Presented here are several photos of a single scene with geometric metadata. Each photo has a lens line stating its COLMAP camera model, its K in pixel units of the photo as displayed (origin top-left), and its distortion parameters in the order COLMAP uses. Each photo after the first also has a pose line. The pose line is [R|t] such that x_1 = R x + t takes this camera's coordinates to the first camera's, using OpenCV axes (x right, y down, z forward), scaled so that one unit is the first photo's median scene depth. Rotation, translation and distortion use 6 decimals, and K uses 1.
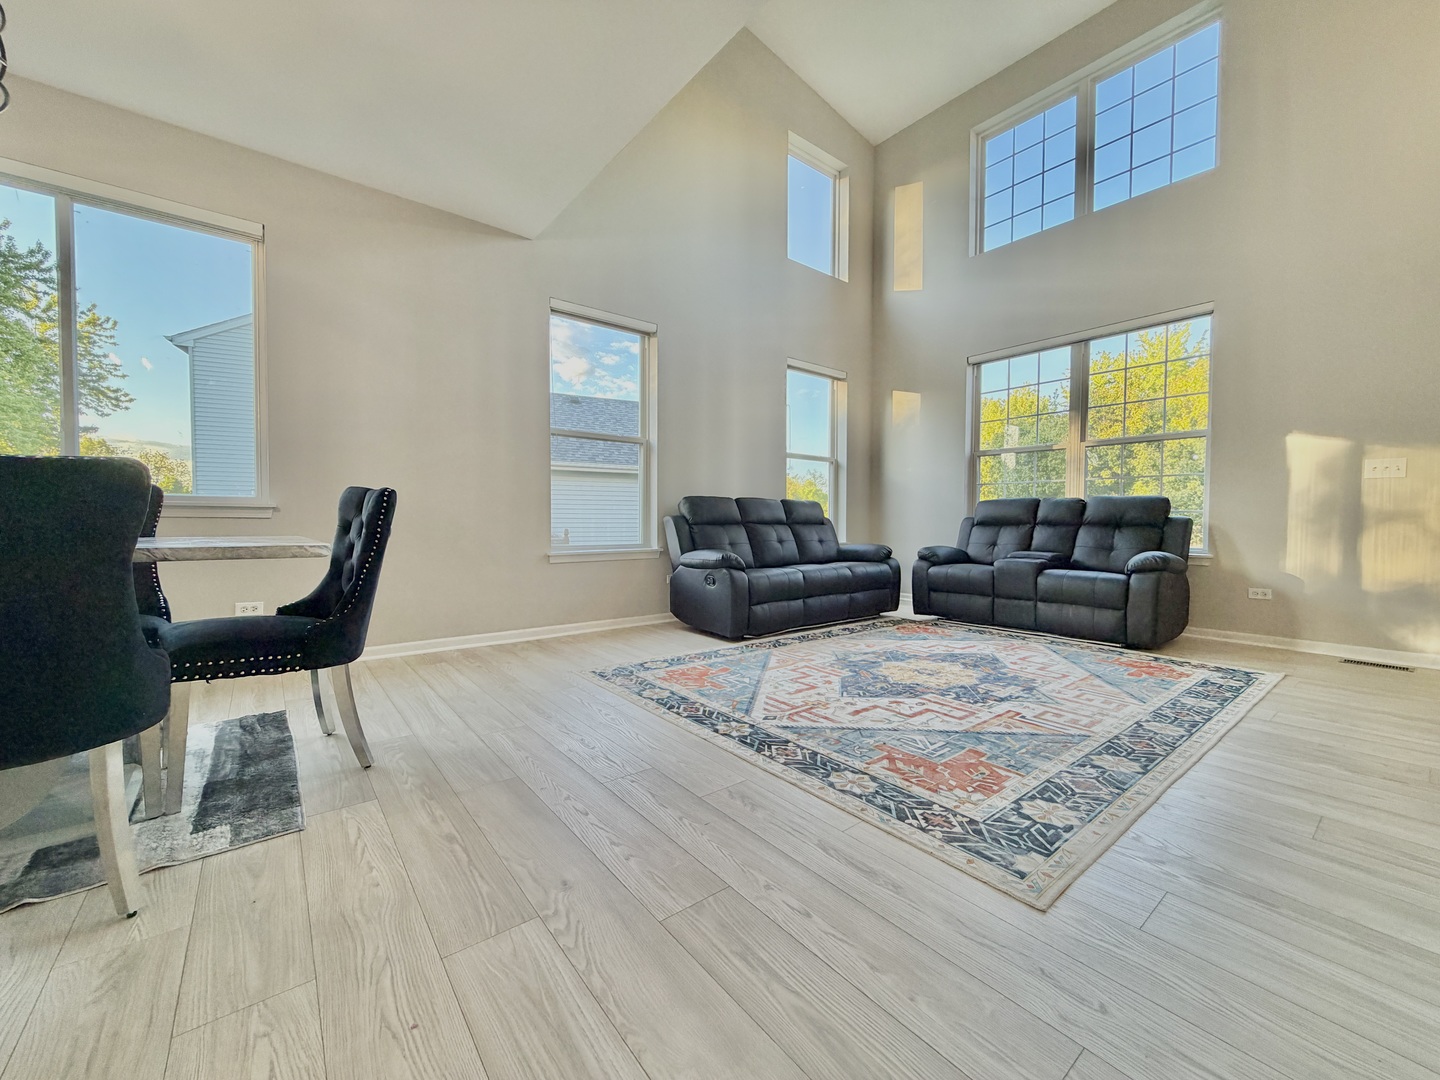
lens RADIAL K [[571.2, 0, 717.0], [0, 571.2, 538.9], [0, 0, 1]] dist [0.000280, 0.000008]
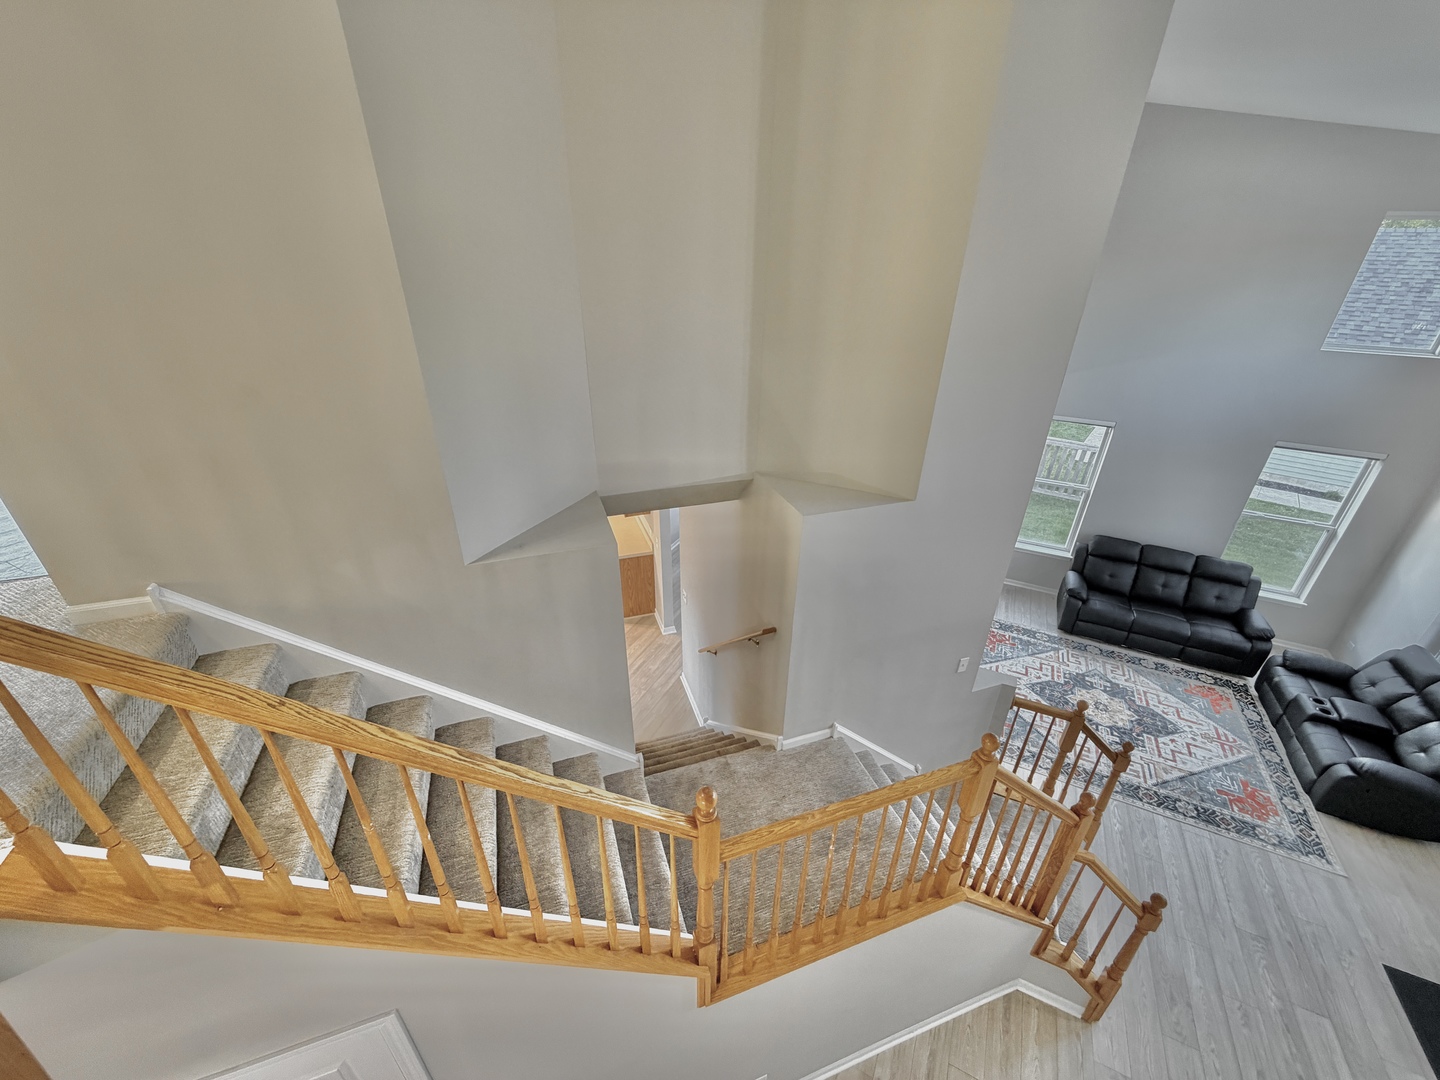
lens RADIAL K [[577.8, 0, 716.9], [0, 577.8, 539.8], [0, 0, 1]] dist [0.001316, 0.000179]
pose [[0.430461, 0.422653, -0.797538, 1.410285], [-0.039712, 0.891605, 0.451069, -1.355844], [0.901735, -0.162496, 0.400586, -1.032612]]
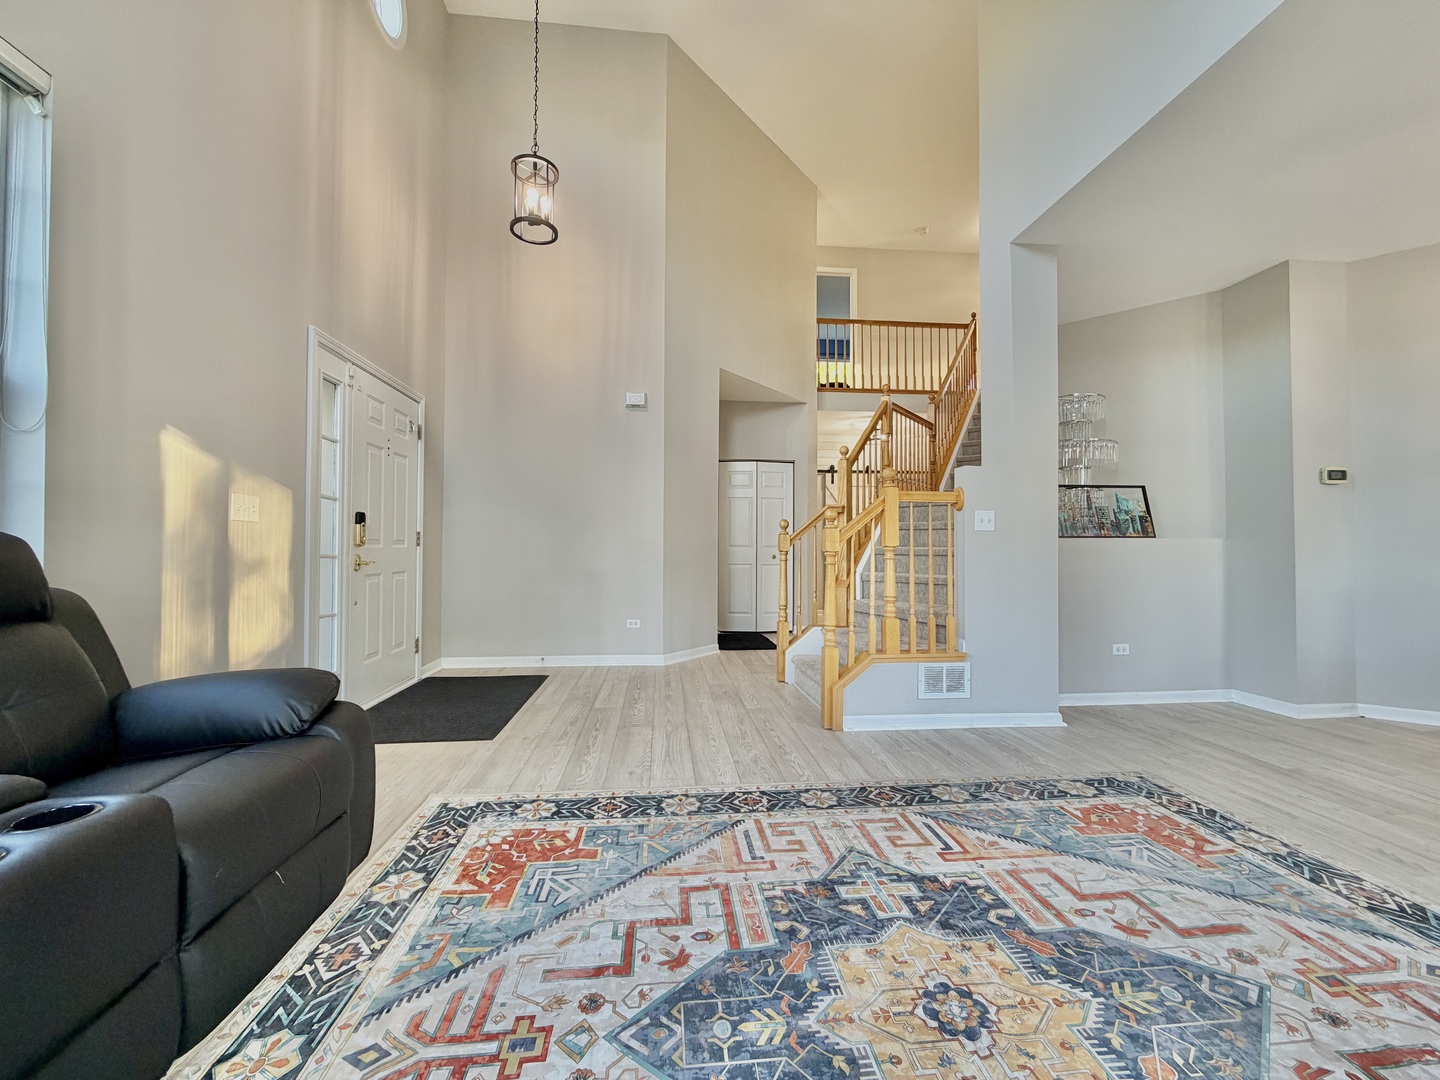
lens RADIAL K [[571.2, 0, 717.0], [0, 571.2, 538.9], [0, 0, 1]] dist [0.000280, 0.000008]
pose [[-0.841531, 0.004774, 0.540188, 0.374513], [0.011732, 0.999887, 0.009441, -0.115977], [-0.540081, 0.014282, -0.841492, 1.793447]]
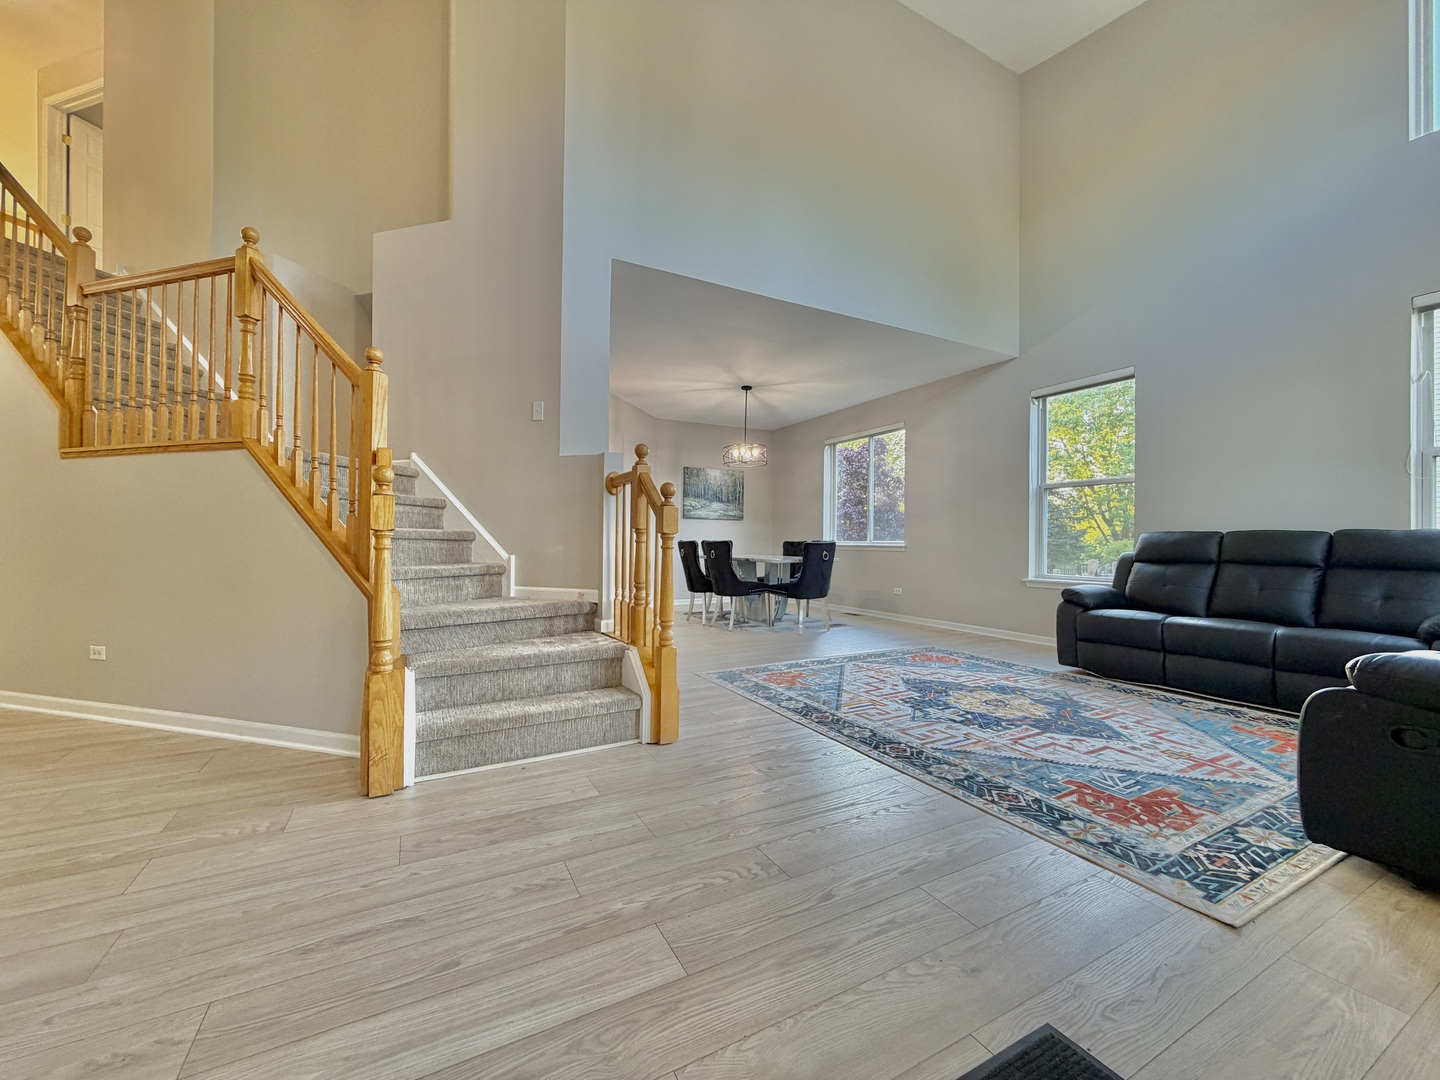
lens RADIAL K [[571.2, 0, 717.0], [0, 571.2, 538.9], [0, 0, 1]] dist [0.000280, 0.000008]
pose [[-0.177594, -0.010727, -0.984045, 1.916963], [-0.037452, 0.999290, -0.004134, -0.060737], [0.983391, 0.036120, -0.177870, 0.853586]]
